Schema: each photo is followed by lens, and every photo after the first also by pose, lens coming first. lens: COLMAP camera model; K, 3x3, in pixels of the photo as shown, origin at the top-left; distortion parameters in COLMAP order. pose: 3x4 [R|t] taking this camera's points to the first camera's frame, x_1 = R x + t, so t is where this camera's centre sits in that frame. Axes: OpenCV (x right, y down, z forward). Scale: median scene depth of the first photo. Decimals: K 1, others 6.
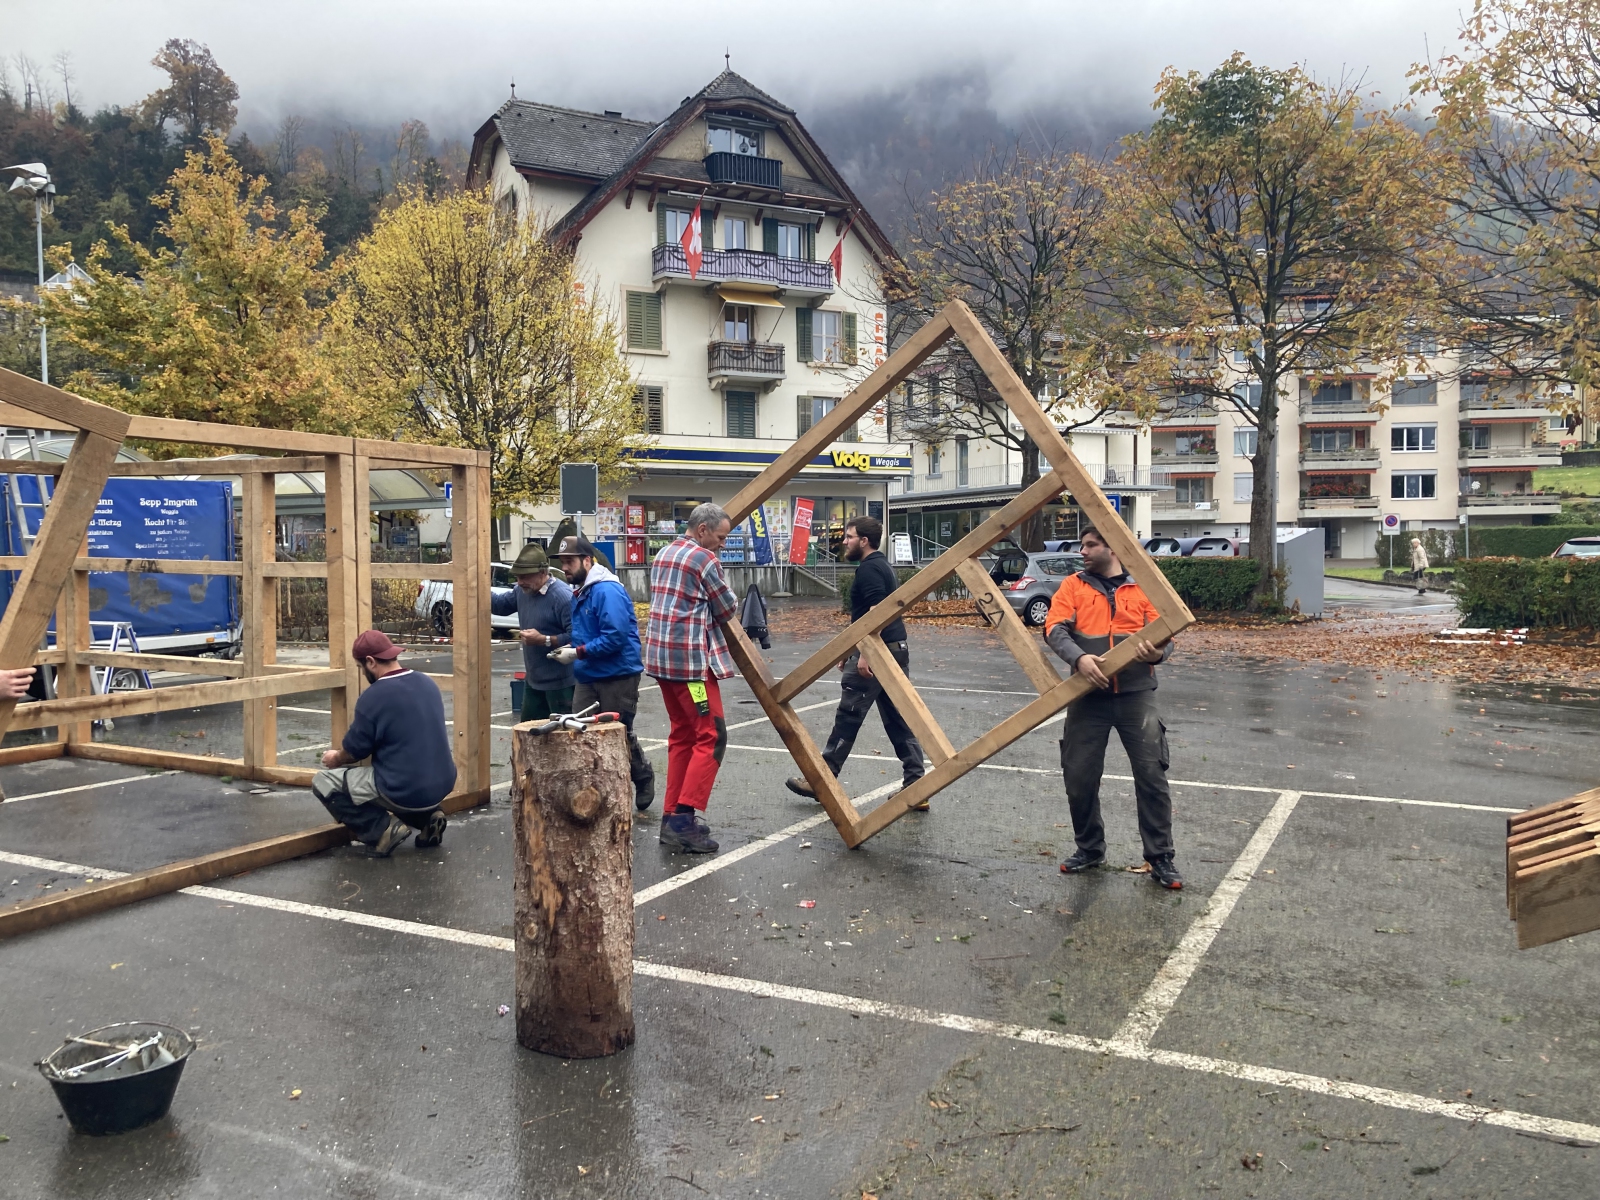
lens RADIAL K [[1301.6, 0, 796.7], [0, 1301.6, 620.3], [0, 0, 1]] dist [0.027121, -0.024895]
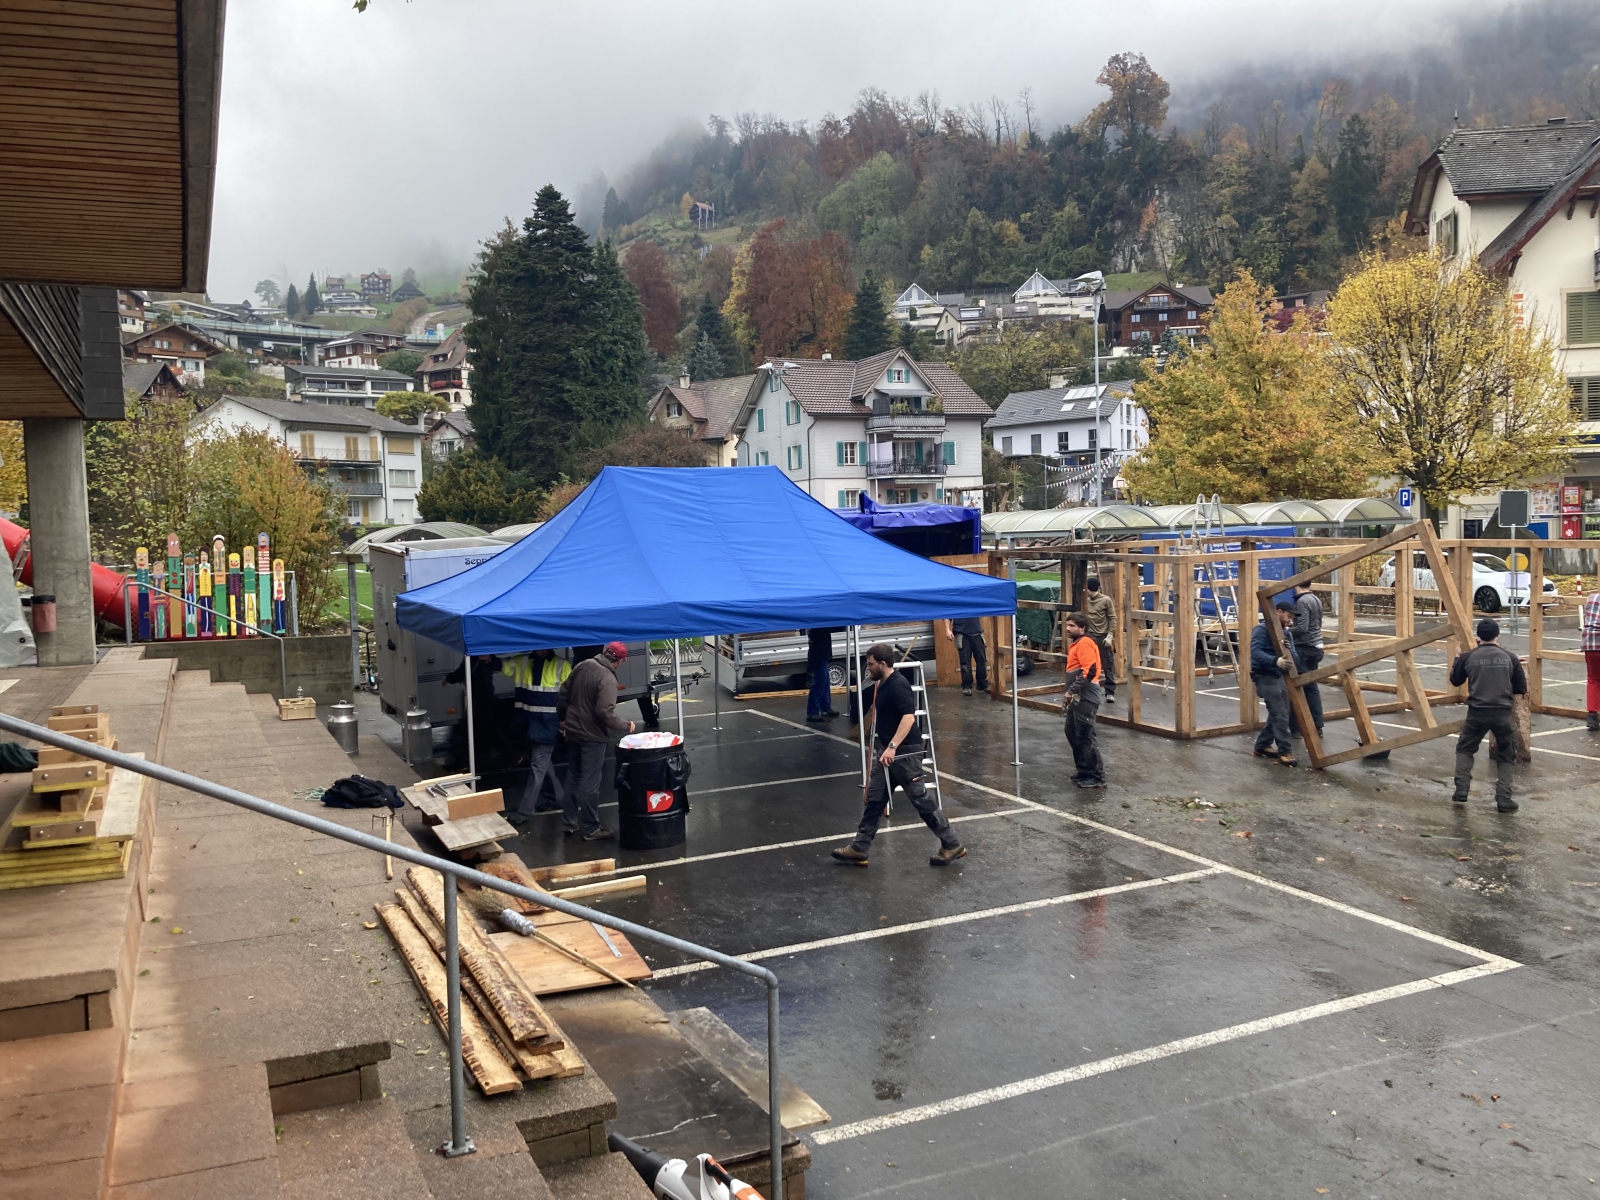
lens RADIAL K [[1301.6, 0, 801.3], [0, 1301.6, 601.3], [0, 0, 1]] dist [0.027121, -0.024895]
pose [[0.788211, 0.017125, -0.615166, 0.046621], [-0.002899, 0.999705, 0.024117, -0.015303], [0.615398, -0.017226, 0.788028, -0.283092]]
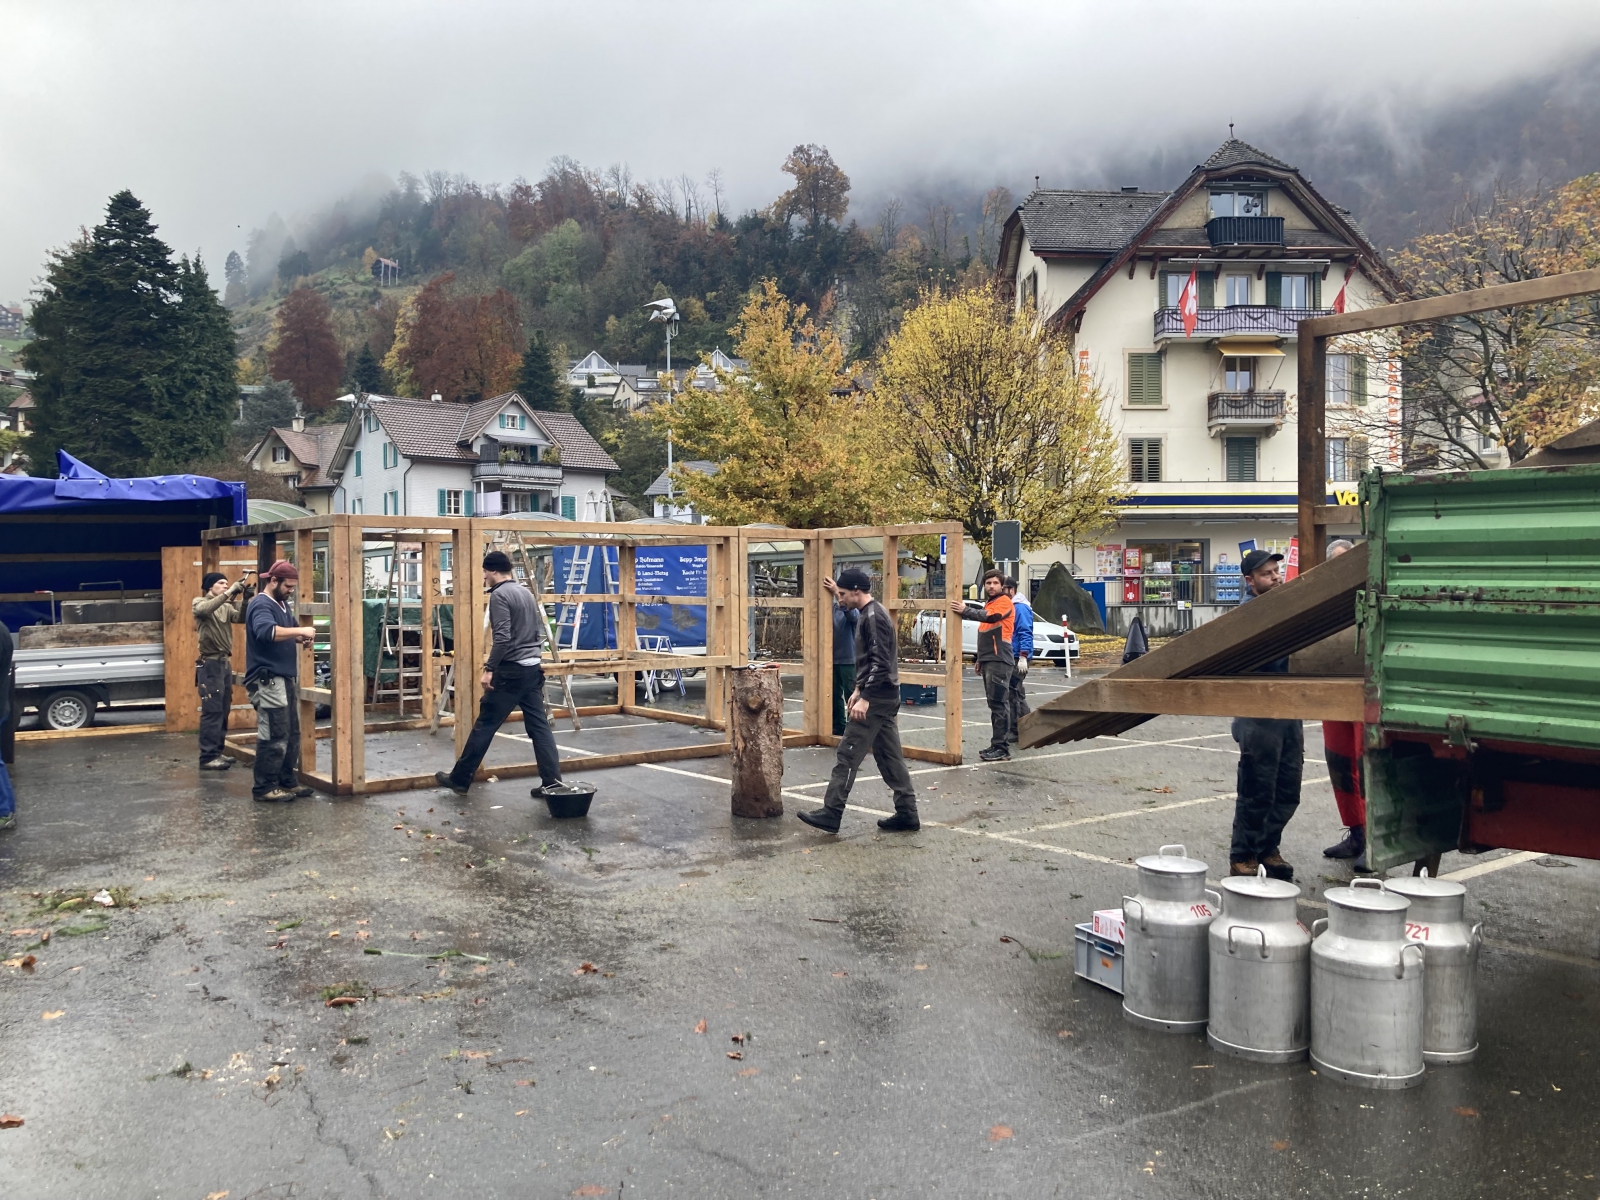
lens RADIAL K [[1301.6, 0, 808.6], [0, 1301.6, 609.9], [0, 0, 1]] dist [0.027121, -0.024895]
pose [[0.906657, 0.002946, -0.421859, 0.088458], [-0.018827, 0.999262, -0.033484, 0.005622], [0.421449, 0.038301, 0.906043, -0.100950]]
